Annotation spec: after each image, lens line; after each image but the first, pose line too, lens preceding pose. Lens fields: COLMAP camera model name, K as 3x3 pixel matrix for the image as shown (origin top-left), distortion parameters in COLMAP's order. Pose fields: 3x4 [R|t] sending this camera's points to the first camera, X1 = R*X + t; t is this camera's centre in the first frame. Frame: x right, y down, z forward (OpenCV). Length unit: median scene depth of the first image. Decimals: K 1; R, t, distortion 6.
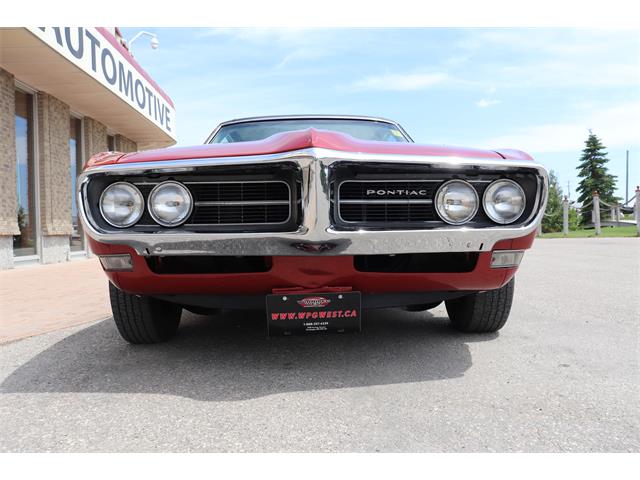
lens RADIAL K [[523.4, 0, 318.3], [0, 523.4, 212.0], [0, 0, 1]] dist [-0.186691, 0.156857]
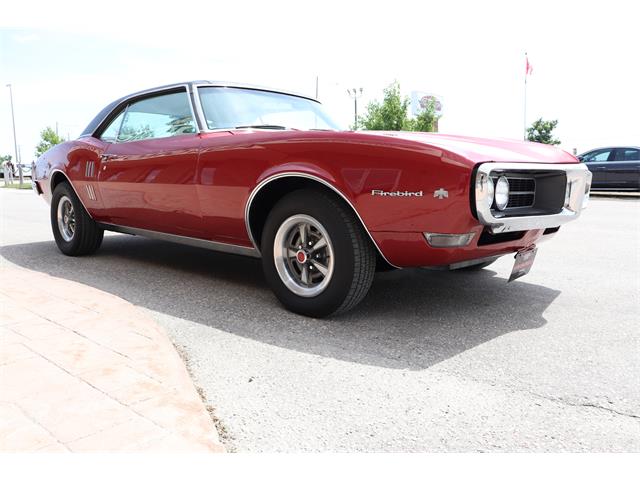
lens RADIAL K [[525.7, 0, 320.0], [0, 525.7, 240.0], [0, 0, 1]] dist [-0.184157, 0.161354]
pose [[0.688231, -0.064226, 0.722643, -1.551539], [-0.015479, 0.994547, 0.103135, -0.025140], [-0.725327, -0.082167, 0.683484, 0.411676]]
